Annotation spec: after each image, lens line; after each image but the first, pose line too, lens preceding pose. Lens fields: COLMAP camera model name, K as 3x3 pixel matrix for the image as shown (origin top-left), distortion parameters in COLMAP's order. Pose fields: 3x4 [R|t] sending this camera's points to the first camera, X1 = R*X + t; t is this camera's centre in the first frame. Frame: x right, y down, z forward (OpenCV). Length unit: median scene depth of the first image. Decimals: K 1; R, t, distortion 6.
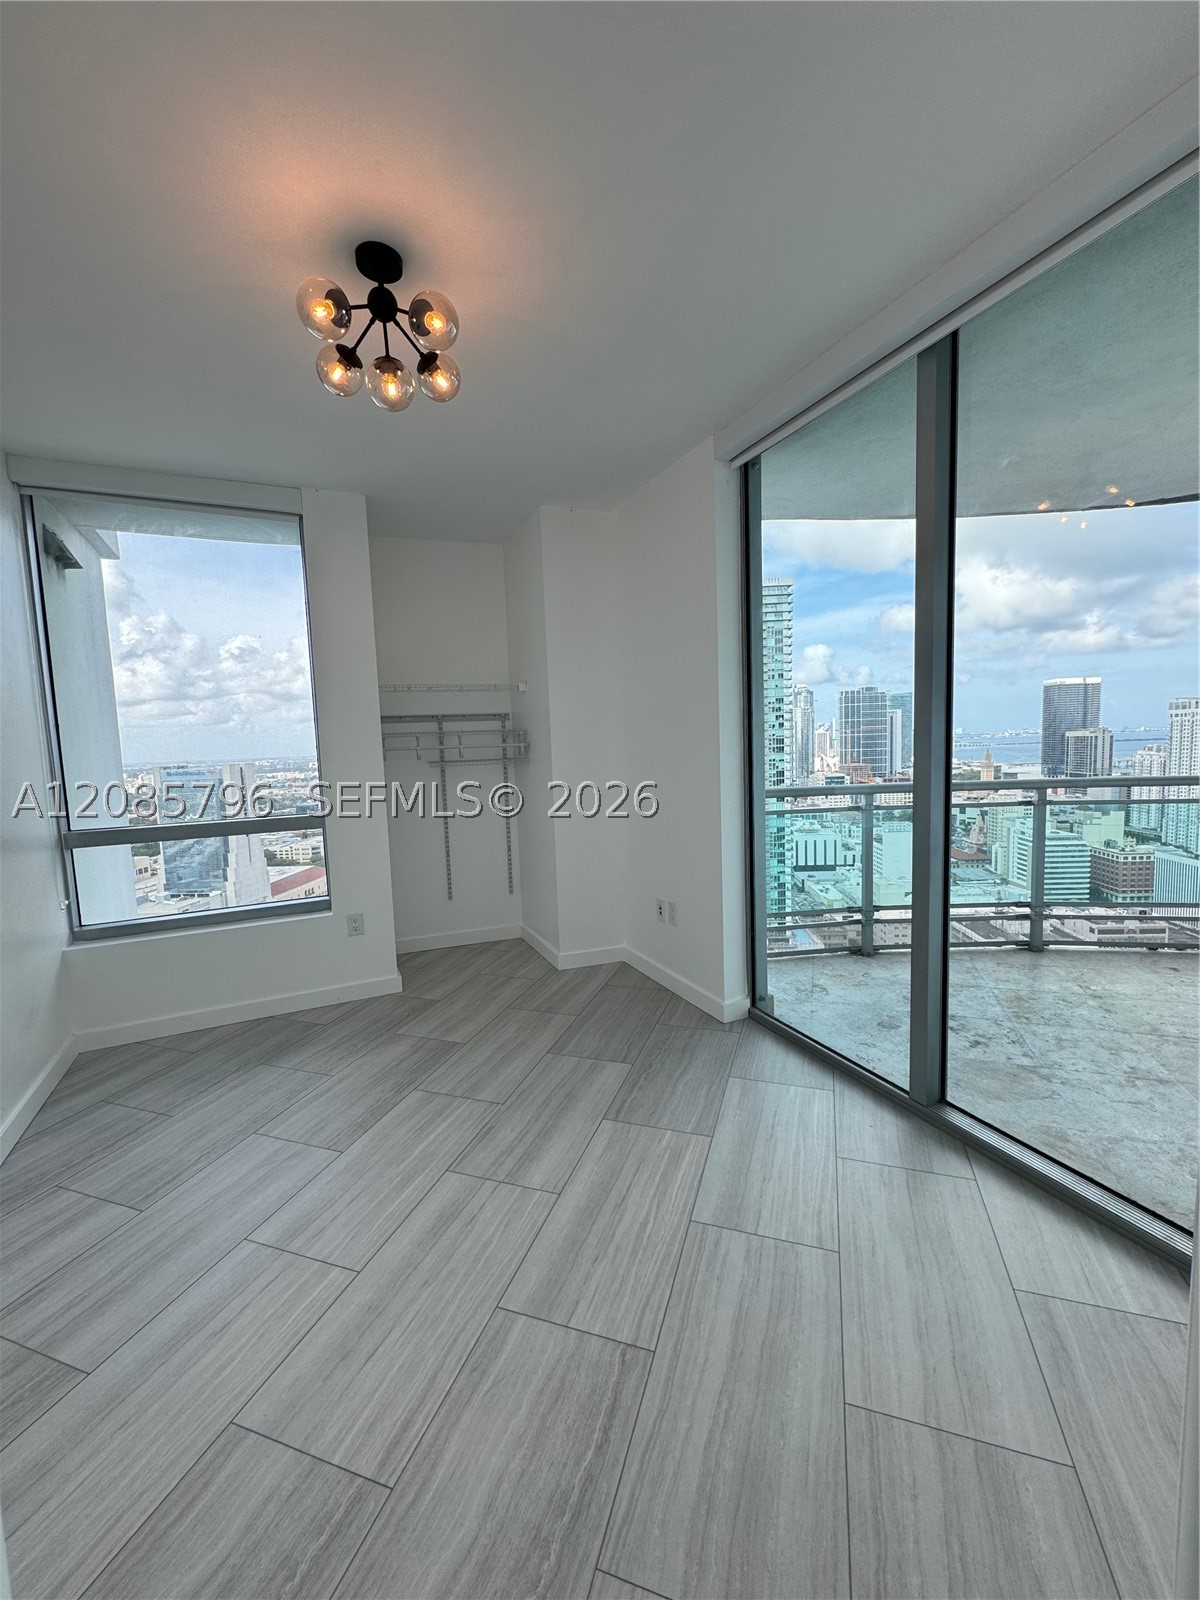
lens RADIAL K [[636.8, 0, 599.2], [0, 636.8, 796.2], [0, 0, 1]] dist [-0.001549, 0.000004]
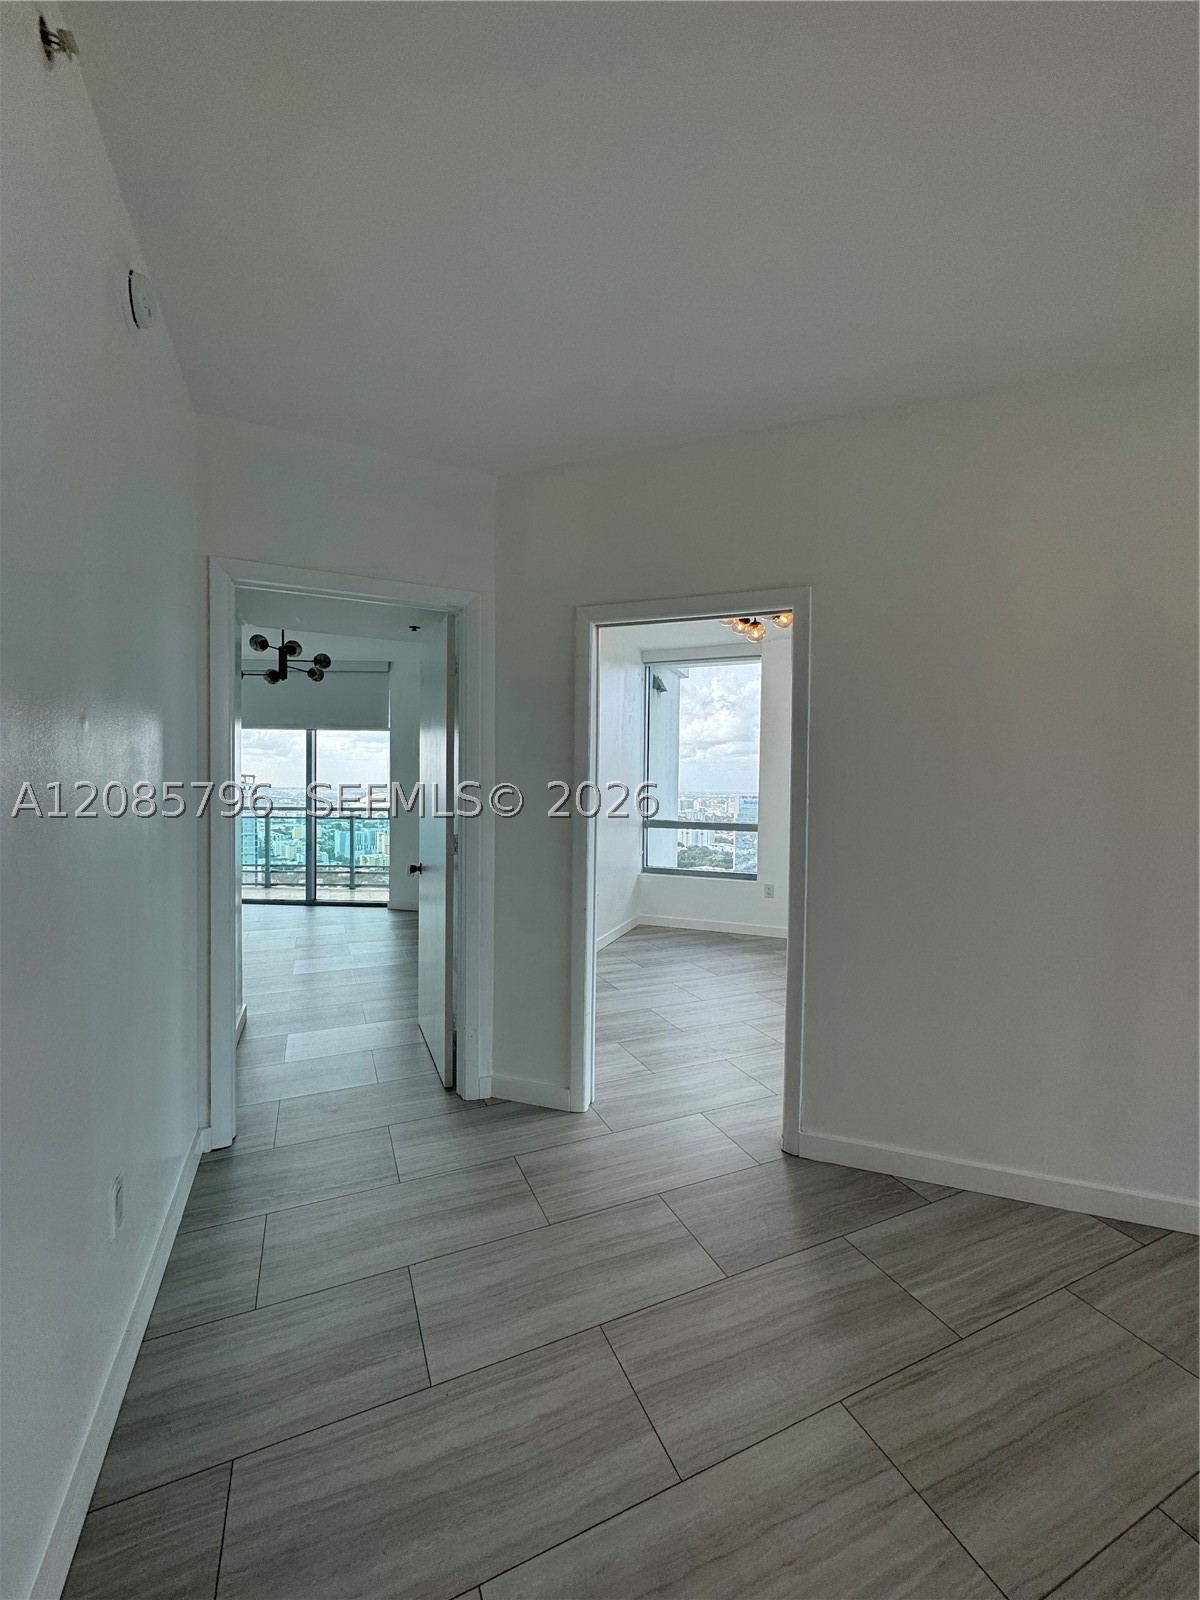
lens RADIAL K [[636.8, 0, 597.8], [0, 636.8, 794.0], [0, 0, 1]] dist [-0.001549, 0.000004]
pose [[0.676810, 0.053713, -0.734196, 0.998333], [-0.099868, 0.994814, -0.019283, 0.043715], [0.729352, 0.086374, 0.678664, -0.925400]]
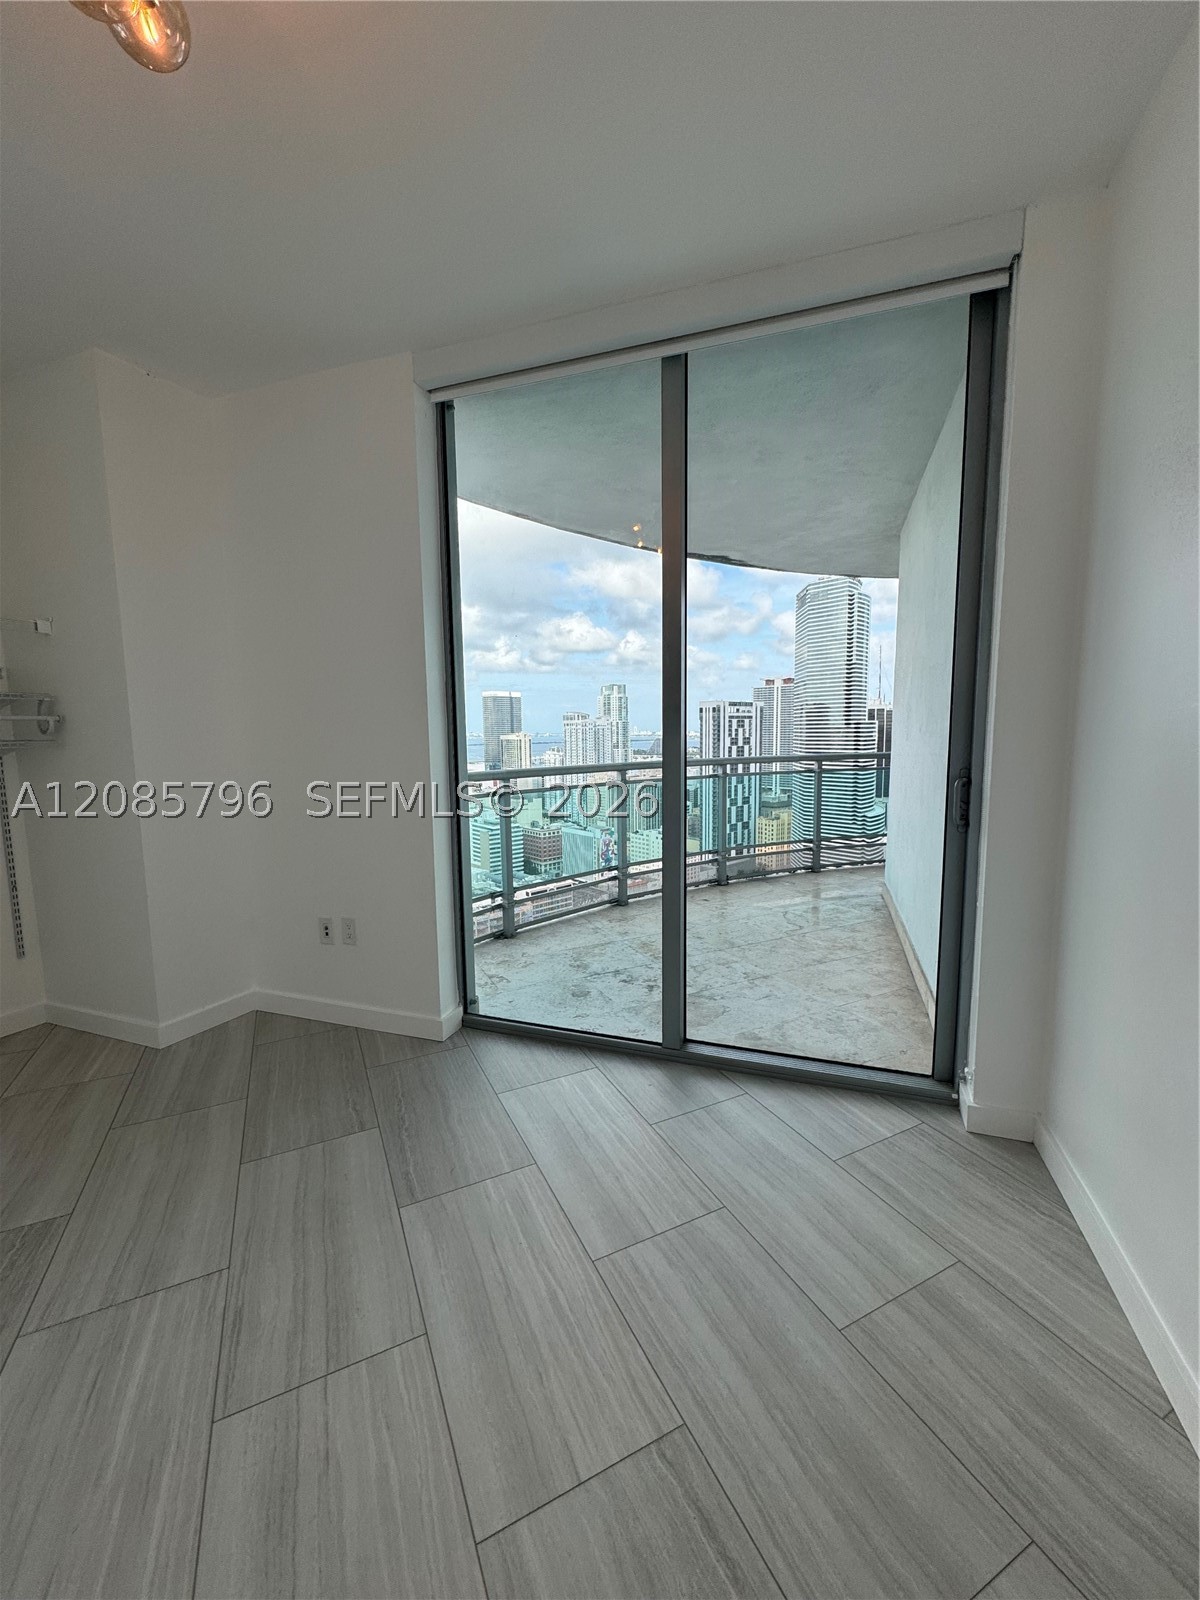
lens RADIAL K [[636.8, 0, 602.4], [0, 636.8, 799.8], [0, 0, 1]] dist [-0.001549, 0.000004]
pose [[0.704068, -0.050546, 0.708332, -0.253078], [0.046323, 0.998608, 0.025216, 0.013025], [-0.708620, 0.015058, 0.705429, 0.222094]]
